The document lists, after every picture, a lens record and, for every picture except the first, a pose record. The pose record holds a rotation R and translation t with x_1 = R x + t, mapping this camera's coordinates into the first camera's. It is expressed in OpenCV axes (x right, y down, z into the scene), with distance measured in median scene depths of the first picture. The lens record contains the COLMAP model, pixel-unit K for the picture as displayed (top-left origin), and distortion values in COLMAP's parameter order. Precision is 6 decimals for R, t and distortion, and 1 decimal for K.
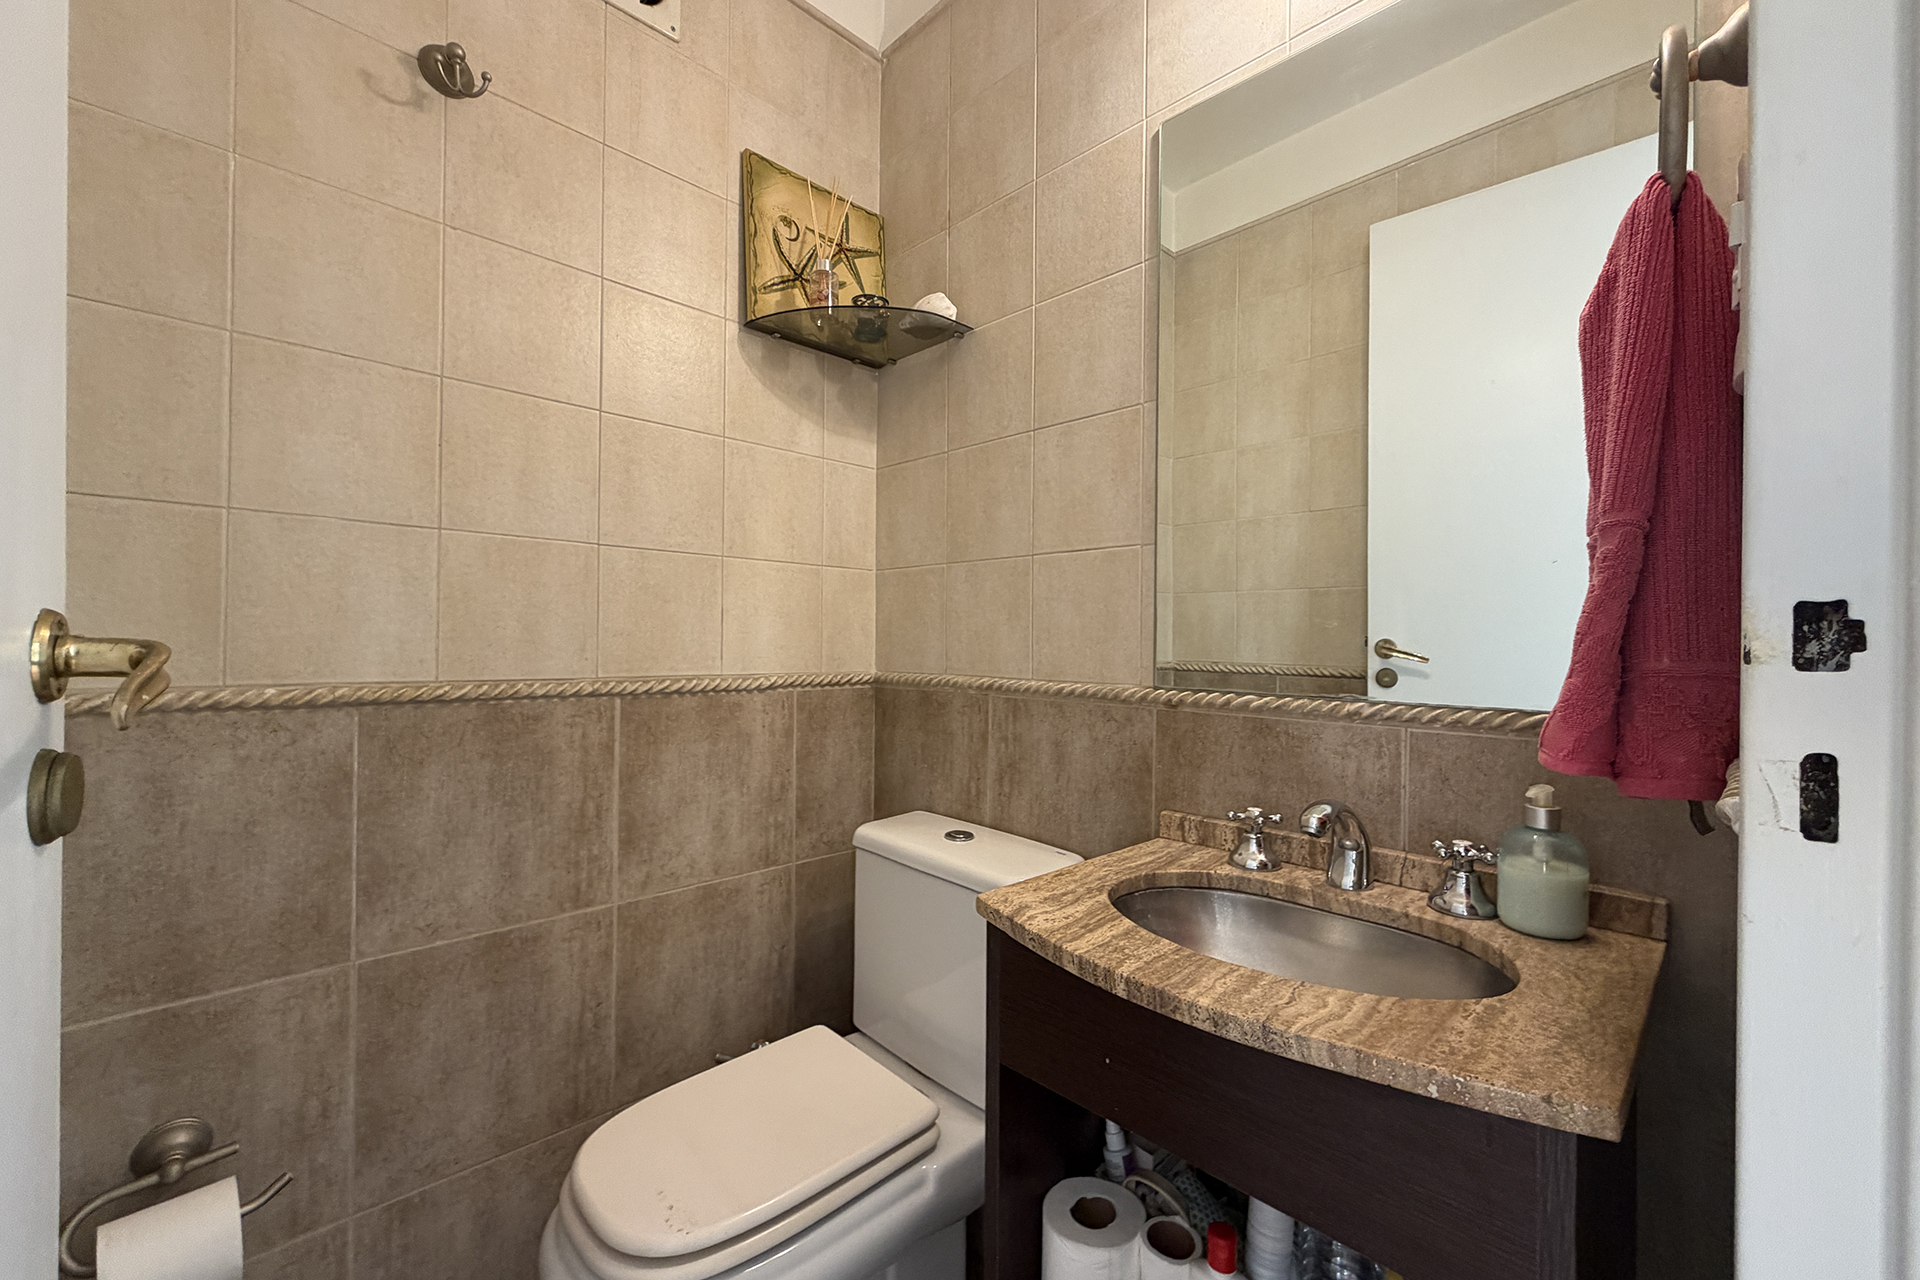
lens RADIAL K [[762.1, 0, 960.0], [0, 762.1, 640.0], [0, 0, 1]] dist [0.000645, 0.000426]
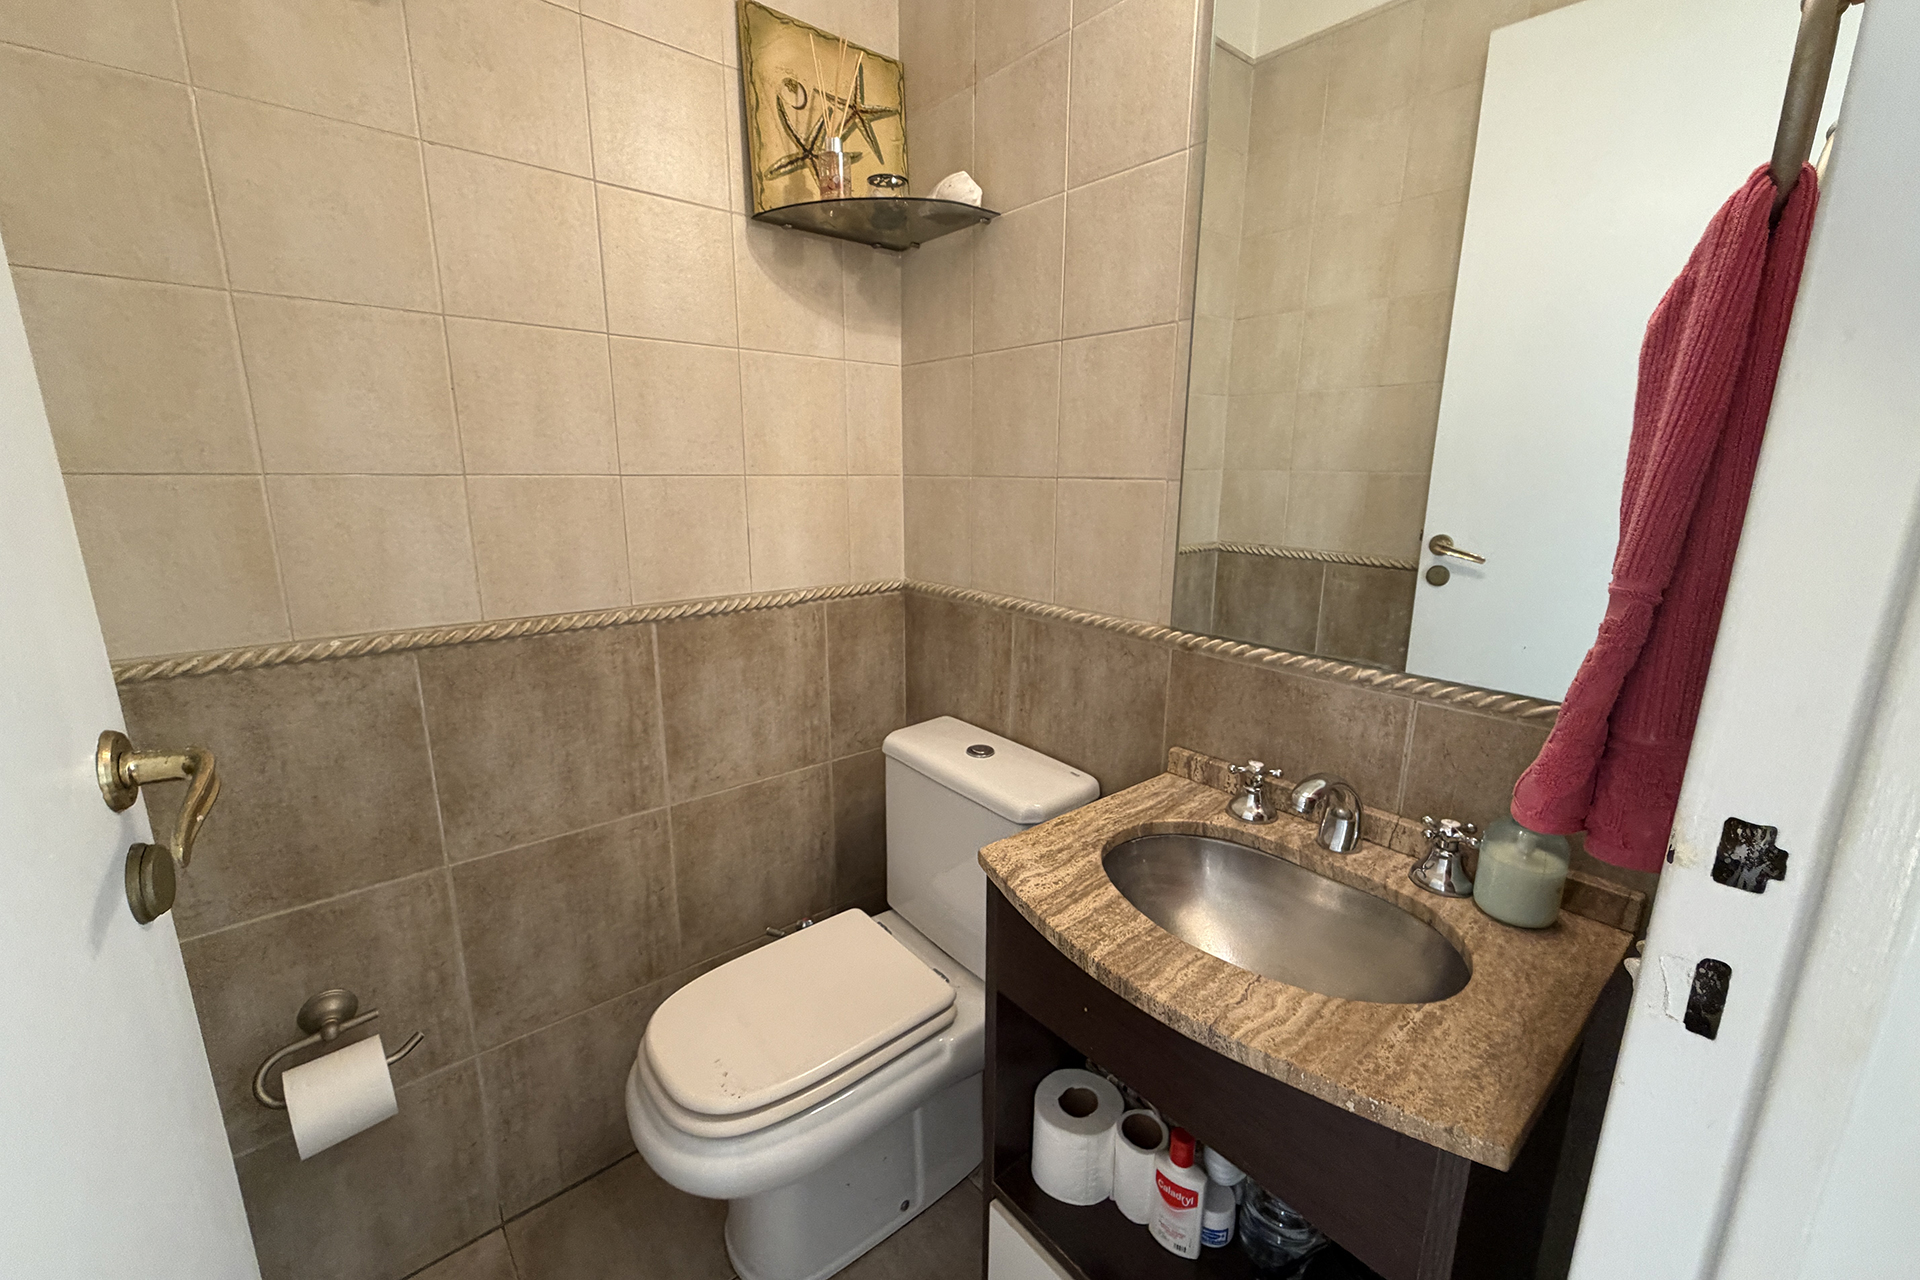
lens RADIAL K [[763.0, 0, 960.0], [0, 763.0, 640.0], [0, 0, 1]] dist [0.000977, 0.000137]
pose [[0.997235, 0.012580, -0.073239, 0.057854], [0.003888, 0.975382, 0.220486, -0.157309], [0.074209, -0.220161, 0.972637, 0.007490]]
